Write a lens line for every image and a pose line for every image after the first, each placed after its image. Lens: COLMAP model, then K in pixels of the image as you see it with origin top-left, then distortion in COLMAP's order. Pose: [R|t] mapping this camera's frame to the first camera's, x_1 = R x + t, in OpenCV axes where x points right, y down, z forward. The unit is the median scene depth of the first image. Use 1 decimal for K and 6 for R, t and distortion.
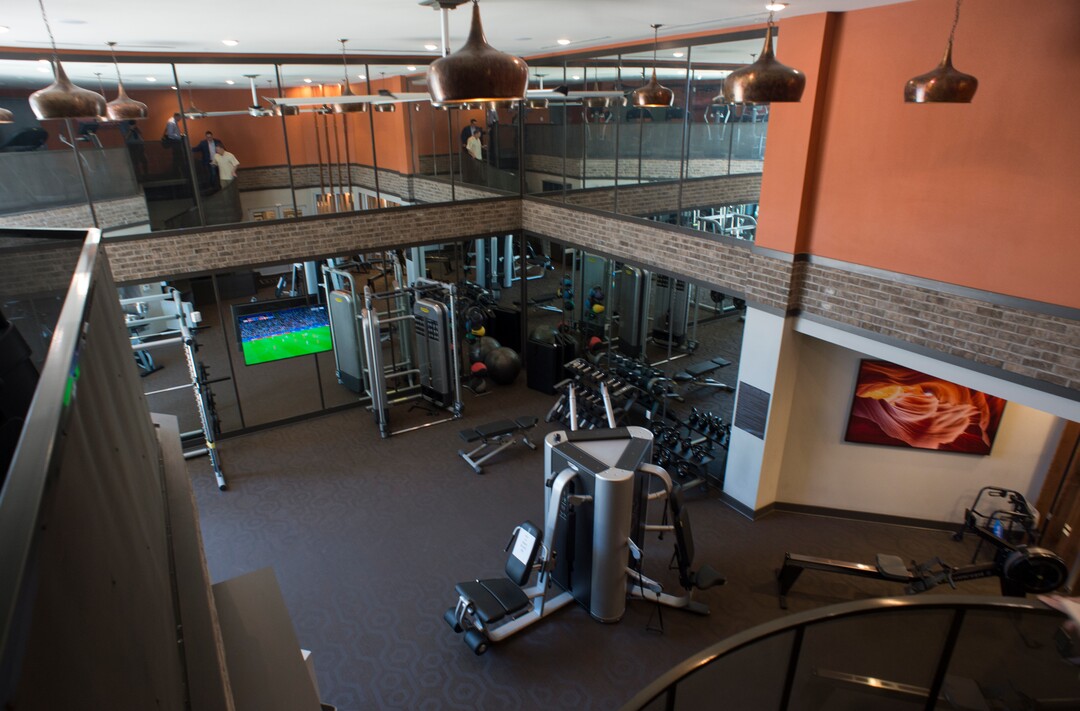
lens RADIAL K [[616.8, 0, 540.0], [0, 616.8, 355.5], [0, 0, 1]] dist [-0.054596, 0.072183]
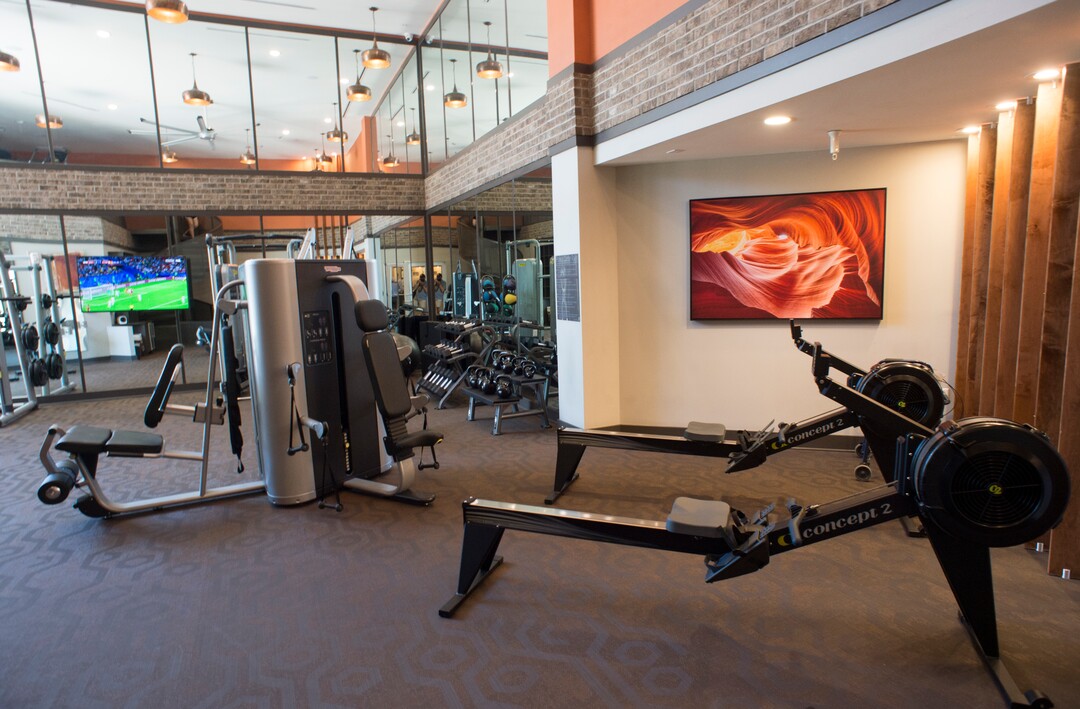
lens RADIAL K [[616.8, 0, 540.0], [0, 616.8, 354.5], [0, 0, 1]] dist [-0.054596, 0.072183]
pose [[0.990942, -0.012590, -0.133696, 0.358027], [-0.020917, 0.968974, -0.246277, 0.316633], [0.132648, 0.246843, 0.959934, 0.229086]]
